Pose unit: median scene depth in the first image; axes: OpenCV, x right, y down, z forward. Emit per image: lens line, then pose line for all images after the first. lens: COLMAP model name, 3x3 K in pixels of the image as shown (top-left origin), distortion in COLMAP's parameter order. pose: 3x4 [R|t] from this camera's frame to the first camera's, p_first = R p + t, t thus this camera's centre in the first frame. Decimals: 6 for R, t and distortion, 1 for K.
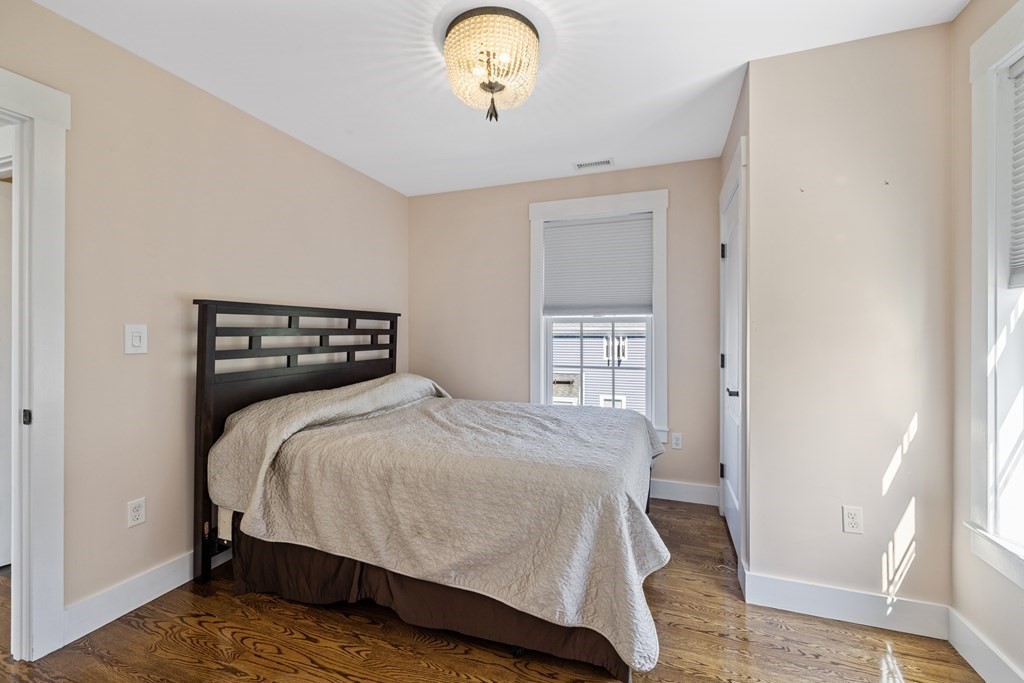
lens RADIAL K [[434.2, 0, 512.7], [0, 434.2, 335.8], [0, 0, 1]] dist [-0.002950, 0.000794]
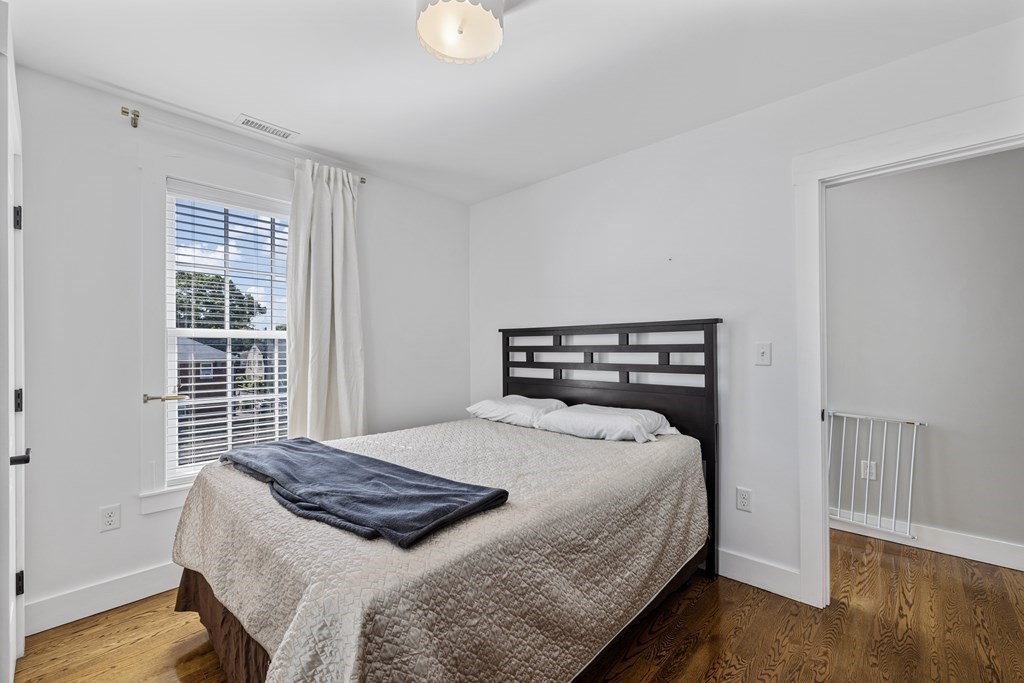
lens RADIAL K [[434.2, 0, 512.6], [0, 434.2, 345.1], [0, 0, 1]] dist [-0.002950, 0.000794]
pose [[-0.371531, -0.008694, -0.928380, 0.511227], [-0.003065, 0.999962, -0.008138, -0.008703], [0.928415, -0.000178, -0.371544, 1.138059]]
